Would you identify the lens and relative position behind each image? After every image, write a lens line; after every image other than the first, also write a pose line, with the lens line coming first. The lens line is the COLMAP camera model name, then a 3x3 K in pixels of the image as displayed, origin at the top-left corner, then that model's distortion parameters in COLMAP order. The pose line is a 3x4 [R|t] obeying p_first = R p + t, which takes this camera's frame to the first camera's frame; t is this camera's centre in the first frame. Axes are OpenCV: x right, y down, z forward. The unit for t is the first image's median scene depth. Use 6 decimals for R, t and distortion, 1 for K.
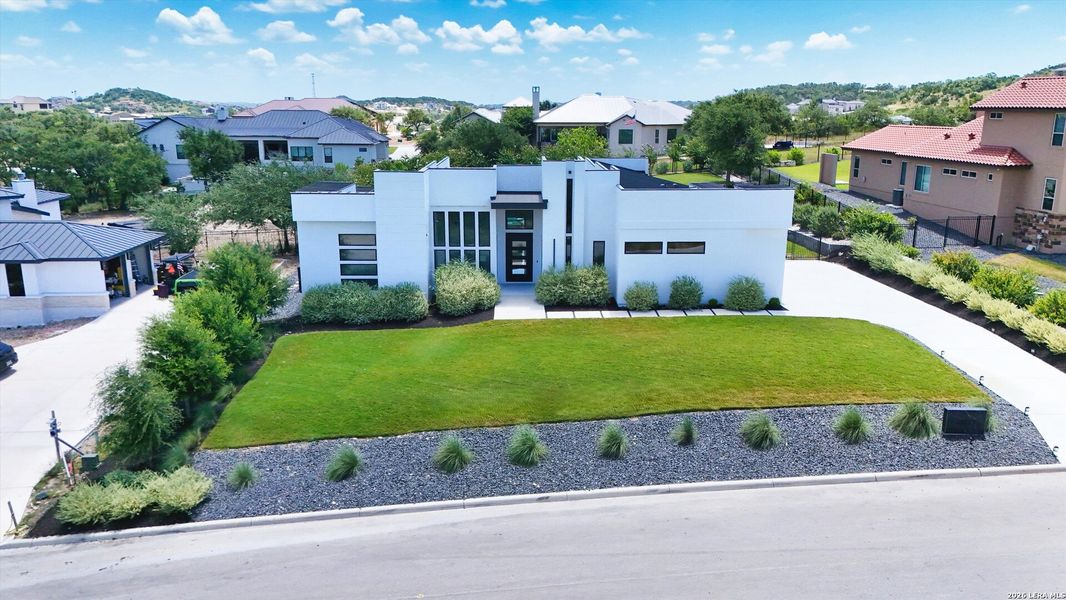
lens RADIAL K [[803.5, 0, 526.5], [0, 803.5, 294.6], [0, 0, 1]] dist [0.068181, -0.058854]
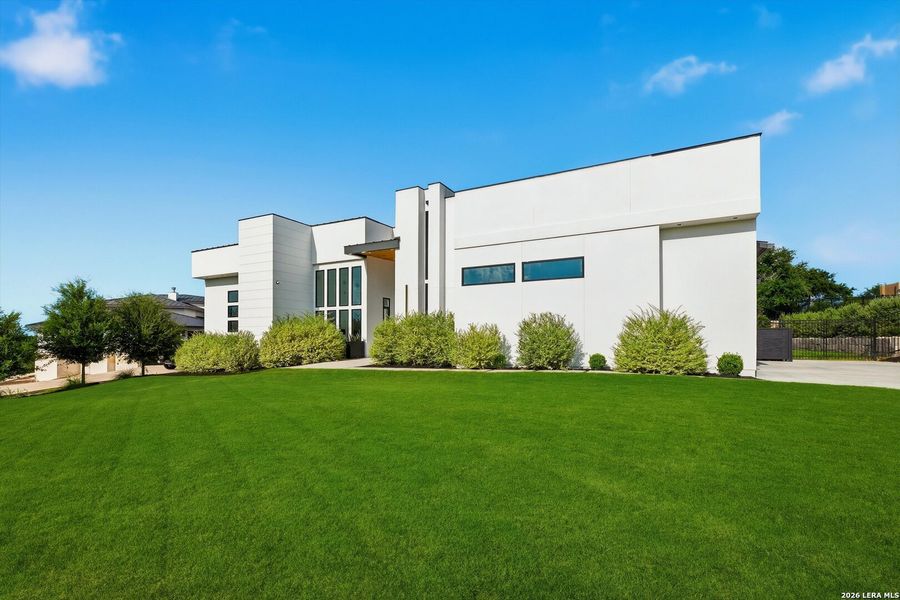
lens RADIAL K [[407.7, 0, 449.3], [0, 407.7, 342.6], [0, 0, 1]] dist [0.007633, 0.000677]
pose [[0.875208, 0.000830, -0.483746, 0.272178], [-0.108690, 0.974768, -0.194973, 0.061186], [0.471379, 0.223220, 0.853215, 0.702497]]
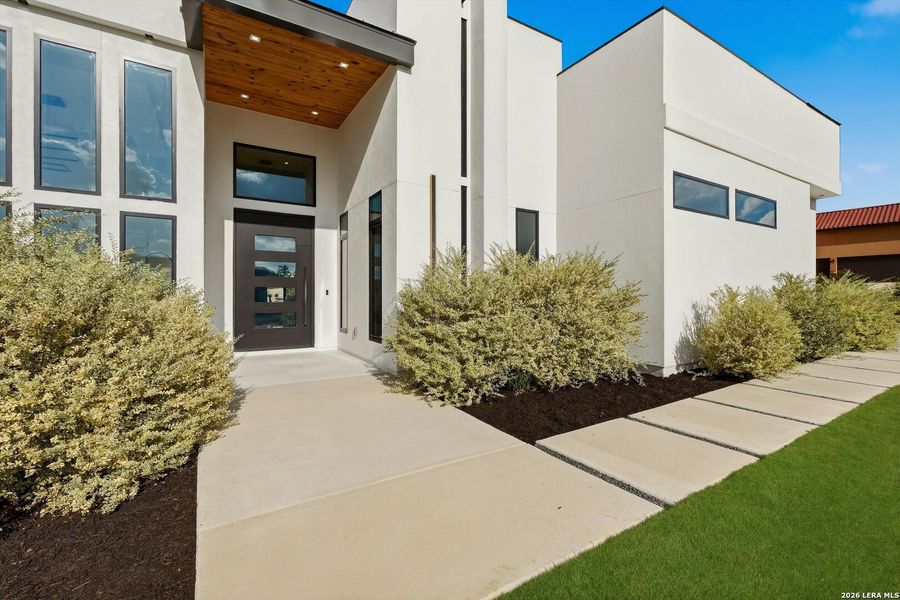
lens RADIAL K [[402.0, 0, 446.8], [0, 402.0, 293.8], [0, 0, 1]] dist [0.002676, -0.000489]
pose [[0.859962, 0.001078, 0.510357, -0.038461], [0.122350, 0.970401, -0.208212, 0.005662], [-0.495475, 0.241497, 0.834376, 0.900441]]
